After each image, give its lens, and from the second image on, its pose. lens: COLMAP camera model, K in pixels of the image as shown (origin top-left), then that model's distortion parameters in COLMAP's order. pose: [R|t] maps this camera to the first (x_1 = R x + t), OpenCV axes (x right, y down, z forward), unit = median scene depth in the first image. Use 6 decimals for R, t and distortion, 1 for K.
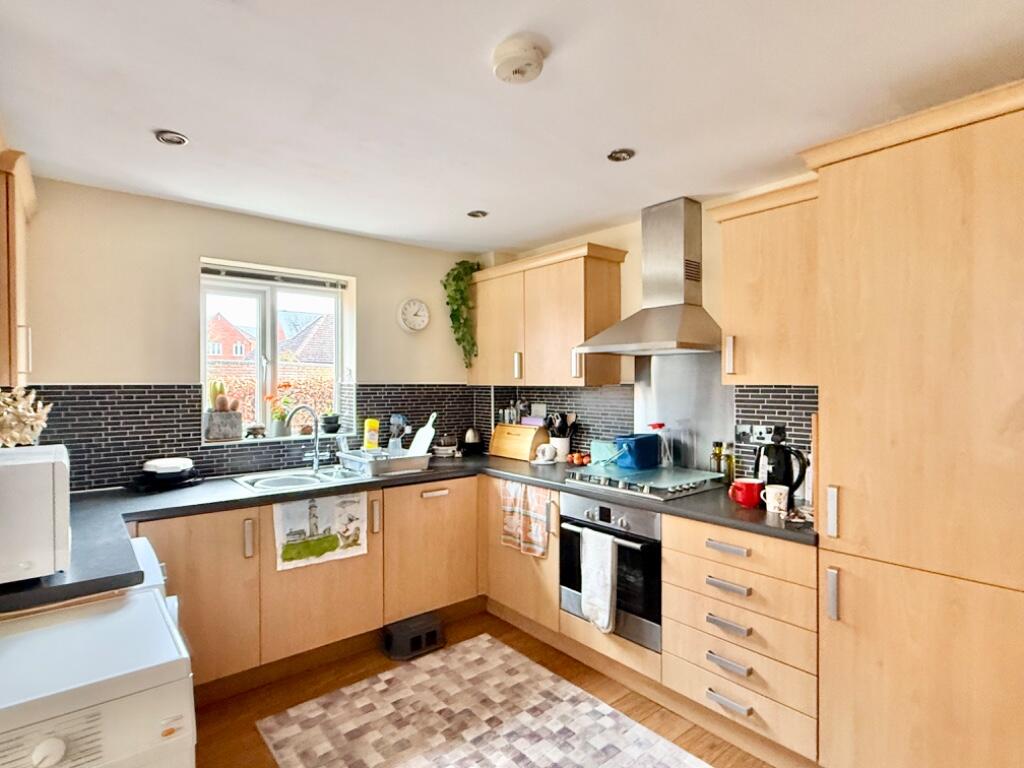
lens RADIAL K [[530.6, 0, 512.0], [0, 530.6, 384.0], [0, 0, 1]] dist [-0.002584, -0.000266]
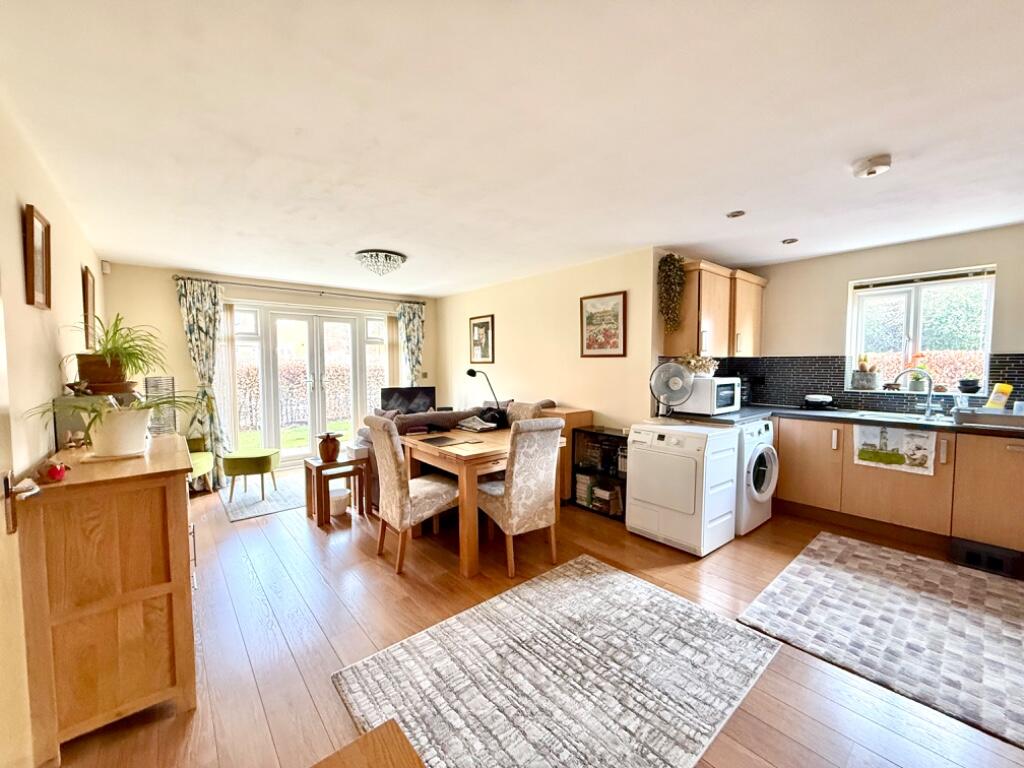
lens RADIAL K [[408.1, 0, 512.0], [0, 408.1, 384.0], [0, 0, 1]] dist [-0.000016, 0.000012]
pose [[0.013234, 0.052816, -0.998517, 0.804009], [-0.004865, 0.998596, 0.052756, 0.030905], [0.999901, 0.004159, 0.013472, -0.118527]]
